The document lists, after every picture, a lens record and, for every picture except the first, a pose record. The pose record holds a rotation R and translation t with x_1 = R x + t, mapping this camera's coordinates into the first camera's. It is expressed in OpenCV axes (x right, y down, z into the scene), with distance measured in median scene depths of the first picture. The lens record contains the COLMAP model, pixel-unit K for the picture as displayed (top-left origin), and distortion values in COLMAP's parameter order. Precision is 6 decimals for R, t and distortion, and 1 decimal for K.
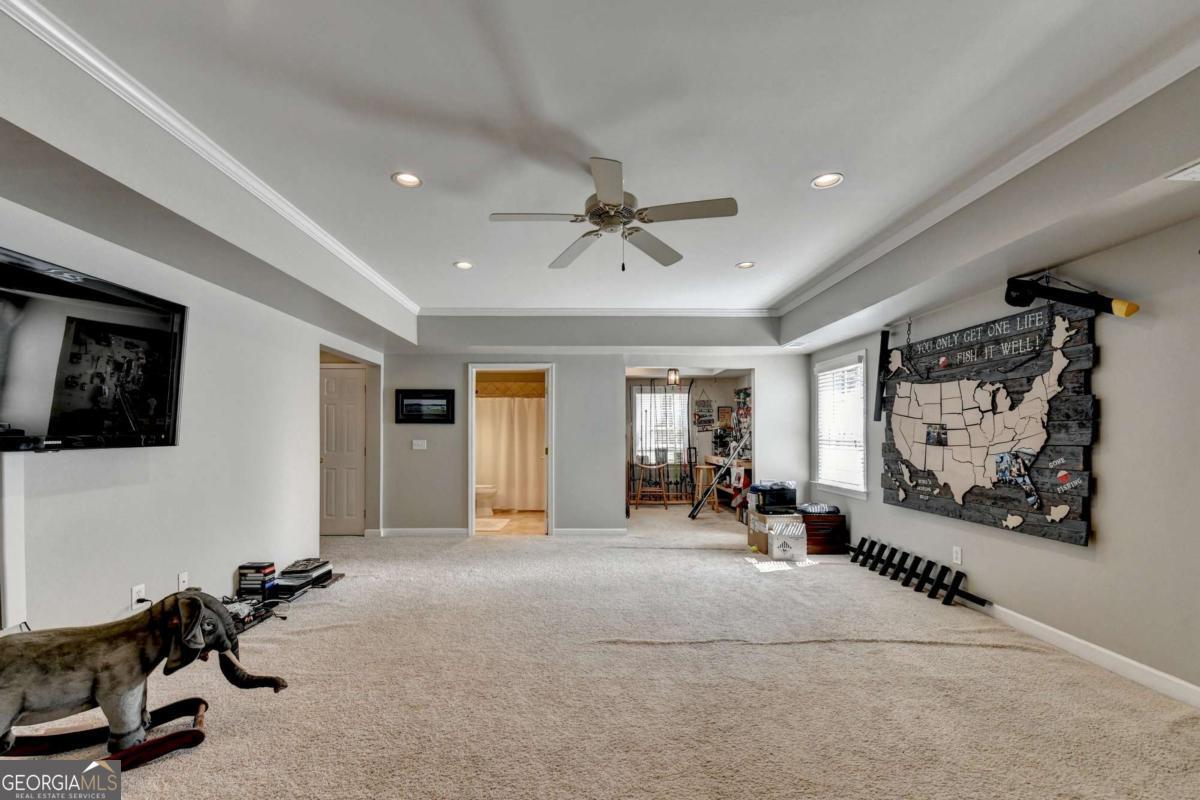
lens RADIAL K [[500.2, 0, 577.7], [0, 500.2, 433.5], [0, 0, 1]] dist [-0.000984, -0.000198]
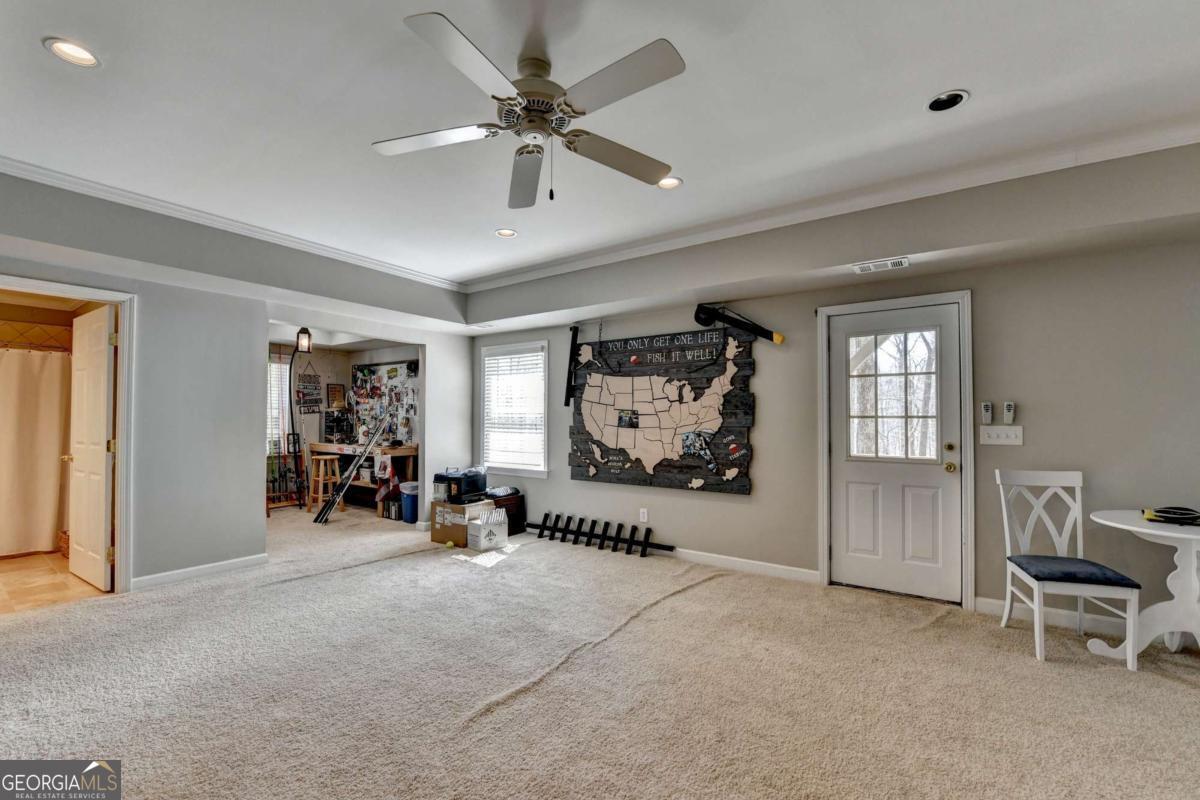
lens RADIAL K [[503.9, 0, 595.4], [0, 503.9, 409.5], [0, 0, 1]] dist [-0.000665, -0.005826]
pose [[0.582089, 0.016706, 0.812954, -0.320119], [-0.006133, 0.999851, -0.016155, -0.000186], [-0.813102, 0.004418, 0.582104, 0.342506]]
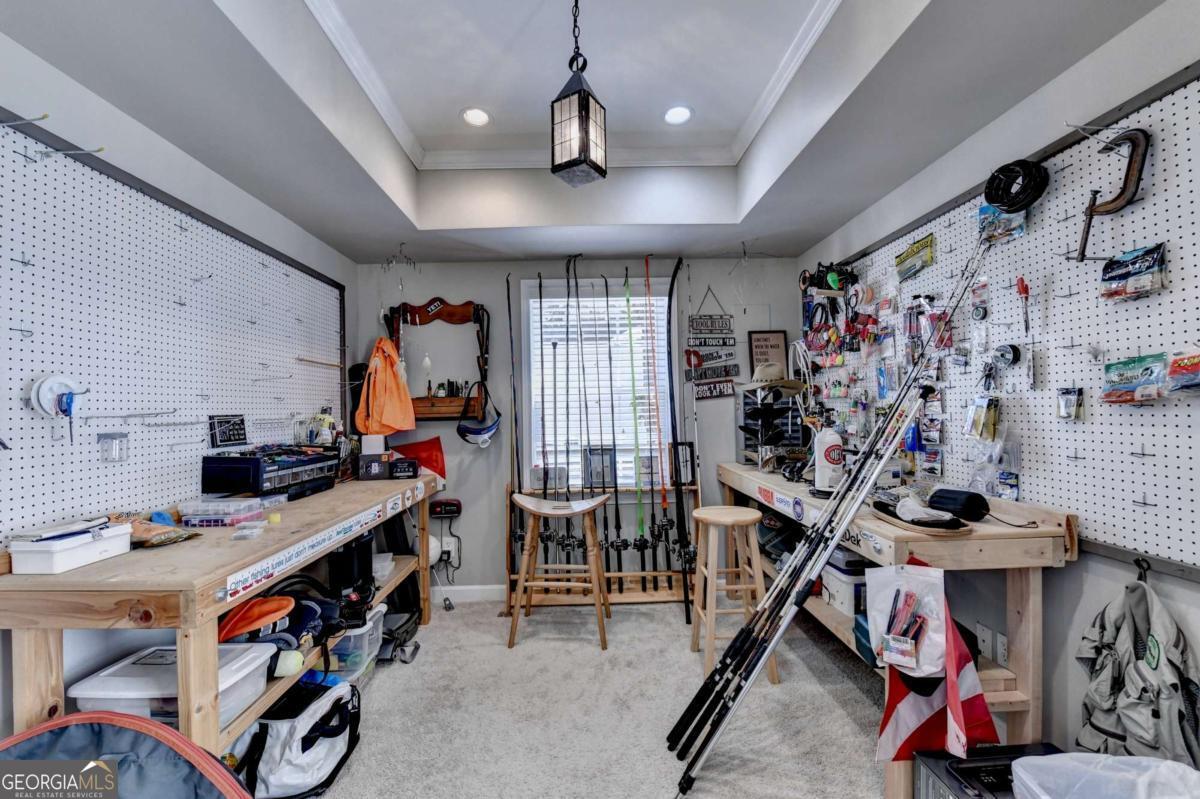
lens RADIAL K [[491.9, 0, 583.9], [0, 491.9, 403.1], [0, 0, 1]] dist [-0.009638, -0.005605]
pose [[0.999632, -0.021501, 0.016556, 0.342821], [0.021693, 0.999699, -0.011479, 0.003421], [-0.016304, 0.011834, 0.999797, 1.453059]]
